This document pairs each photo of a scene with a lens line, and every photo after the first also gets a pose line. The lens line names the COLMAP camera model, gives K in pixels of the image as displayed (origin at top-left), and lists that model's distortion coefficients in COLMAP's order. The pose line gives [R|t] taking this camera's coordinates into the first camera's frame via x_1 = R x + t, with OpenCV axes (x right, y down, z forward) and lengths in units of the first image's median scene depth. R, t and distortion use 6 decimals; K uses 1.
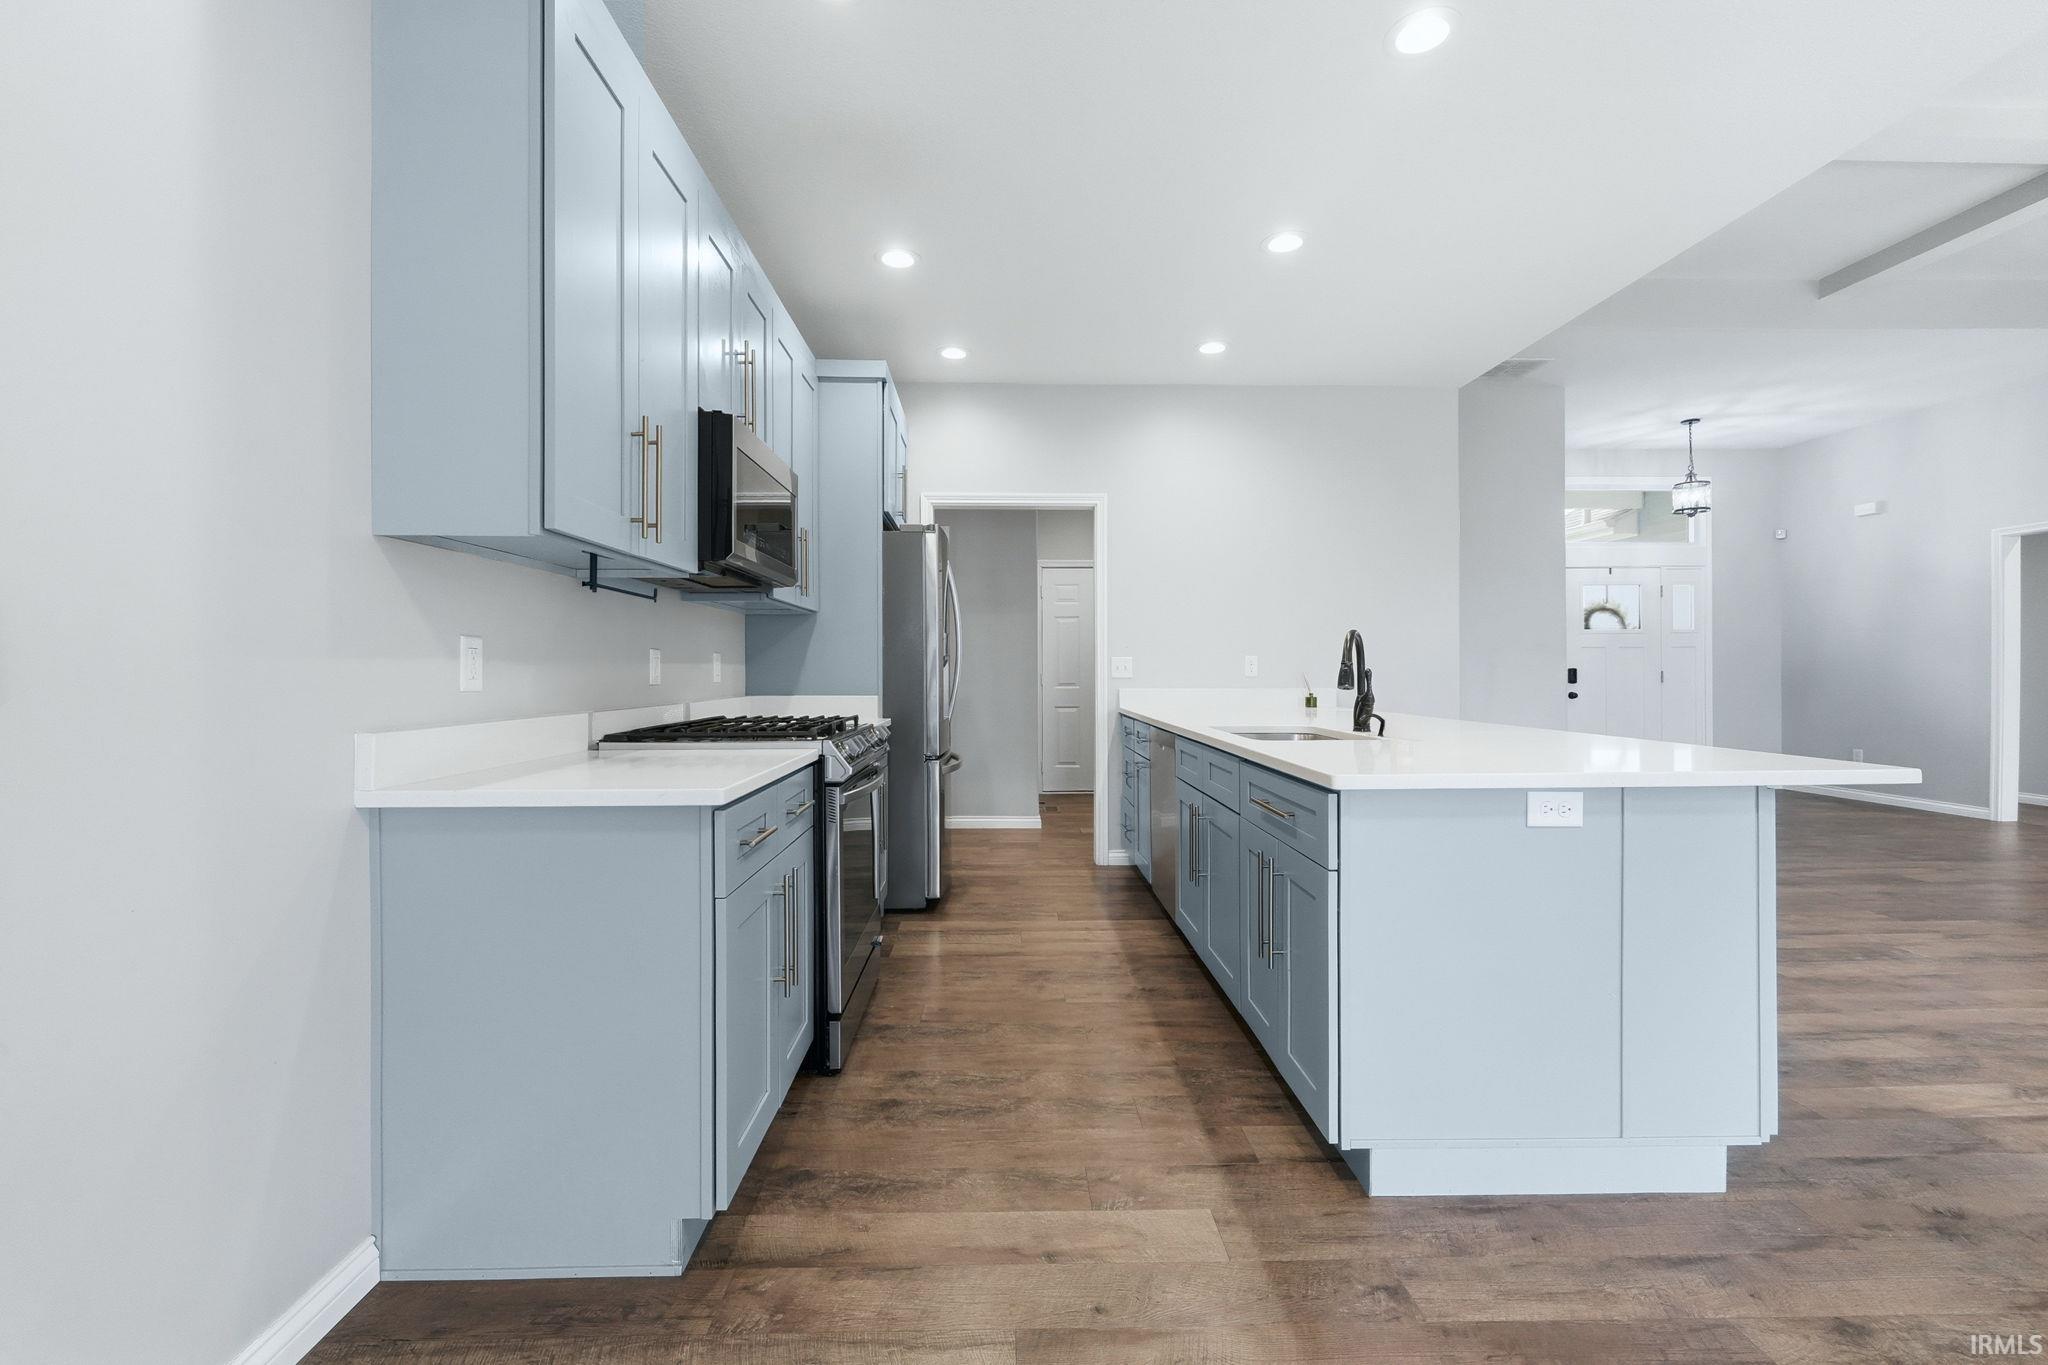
lens RADIAL K [[858.8, 0, 1022.2], [0, 858.8, 673.7], [0, 0, 1]] dist [-0.003224, 0.000592]
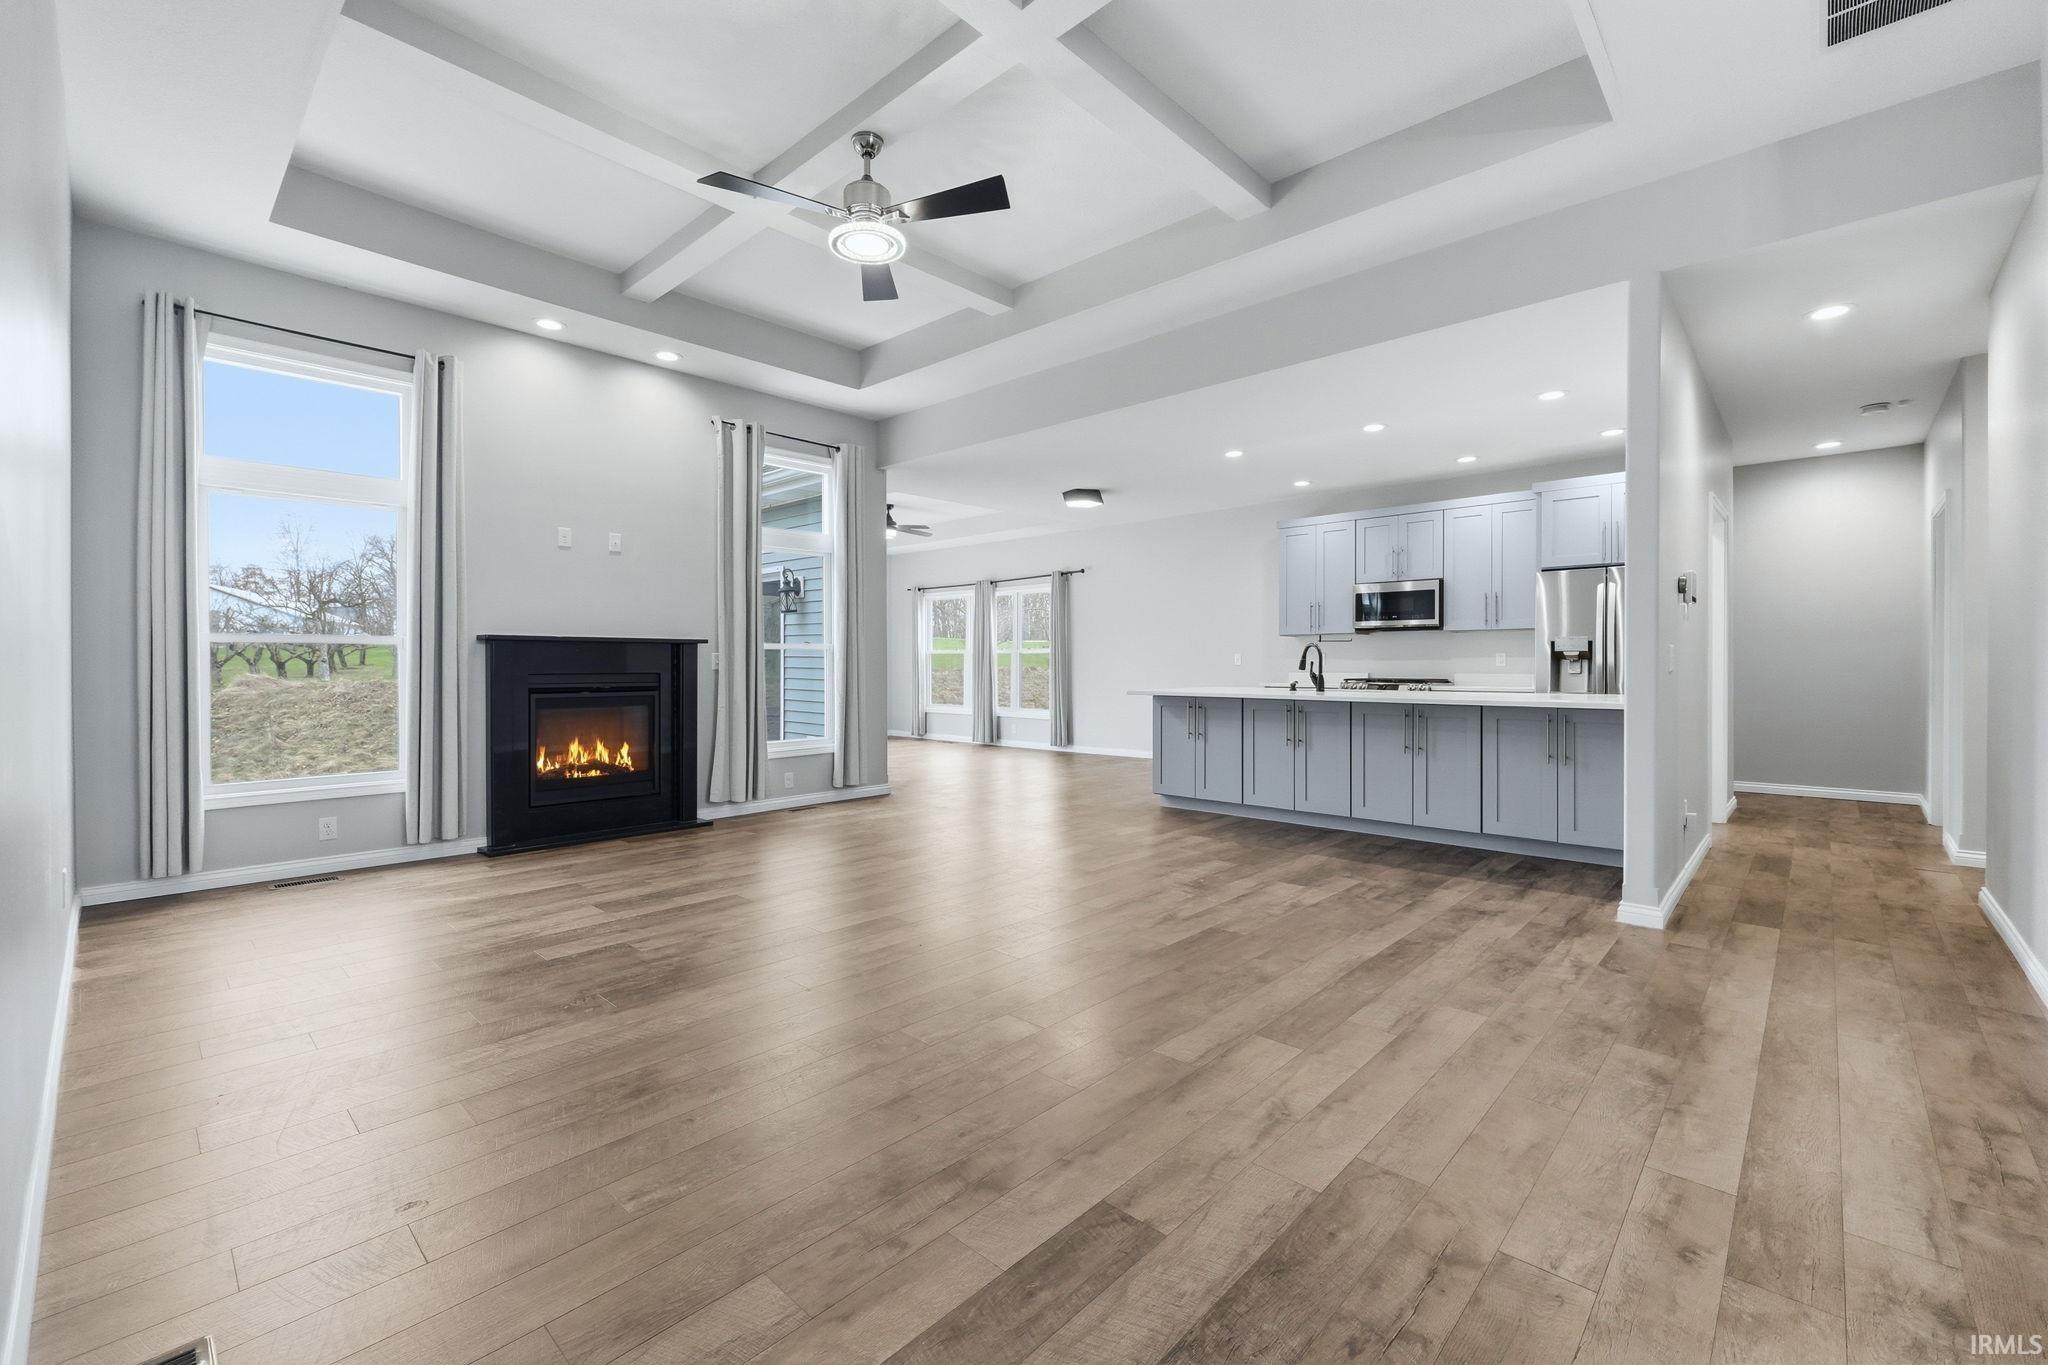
lens RADIAL K [[858.8, 0, 1018.7], [0, 858.8, 646.1], [0, 0, 1]] dist [-0.003224, 0.000592]
pose [[-0.702281, -0.009900, -0.711831, 1.891409], [0.000535, 0.999896, -0.014434, -0.008872], [0.711900, -0.010518, -0.702202, 1.542226]]
